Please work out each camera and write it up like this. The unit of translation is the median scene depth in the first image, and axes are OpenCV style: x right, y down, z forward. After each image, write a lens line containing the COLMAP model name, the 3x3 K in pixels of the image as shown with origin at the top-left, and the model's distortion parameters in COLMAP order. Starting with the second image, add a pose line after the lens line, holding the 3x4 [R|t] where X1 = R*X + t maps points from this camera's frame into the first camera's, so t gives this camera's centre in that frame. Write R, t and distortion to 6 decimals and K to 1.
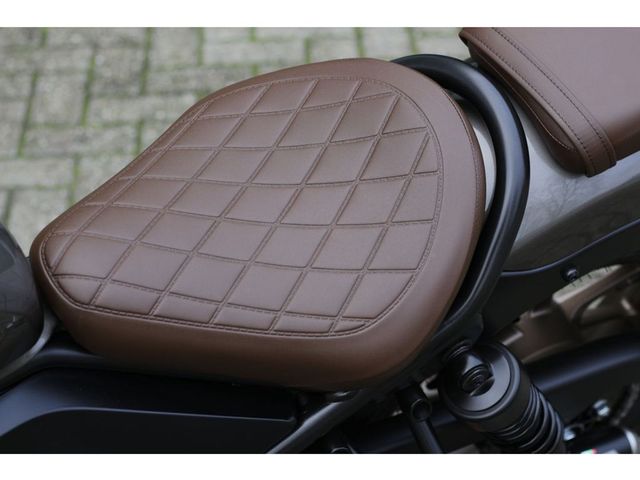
lens RADIAL K [[1502.1, 0, 320.0], [0, 1502.1, 240.0], [0, 0, 1]] dist [-0.089382, -0.482003]
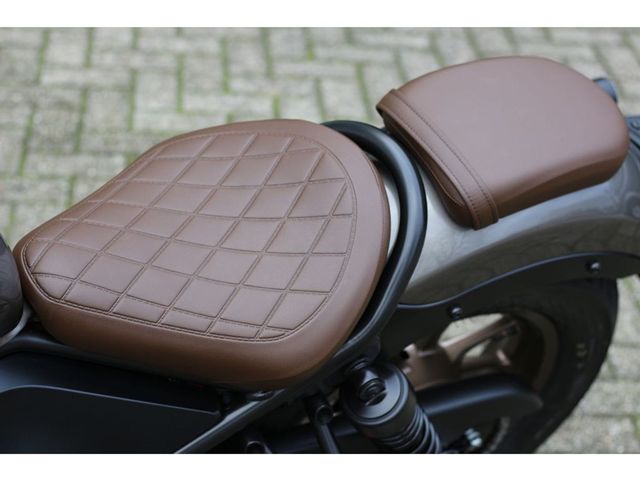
lens RADIAL K [[1502.1, 0, 320.0], [0, 1502.1, 240.0], [0, 0, 1]] dist [-0.089382, -0.482003]
pose [[0.994860, 0.072689, 0.070501, -0.030976], [-0.068126, 0.995550, -0.065104, 0.054295], [-0.074919, 0.059967, 0.995385, -0.202334]]
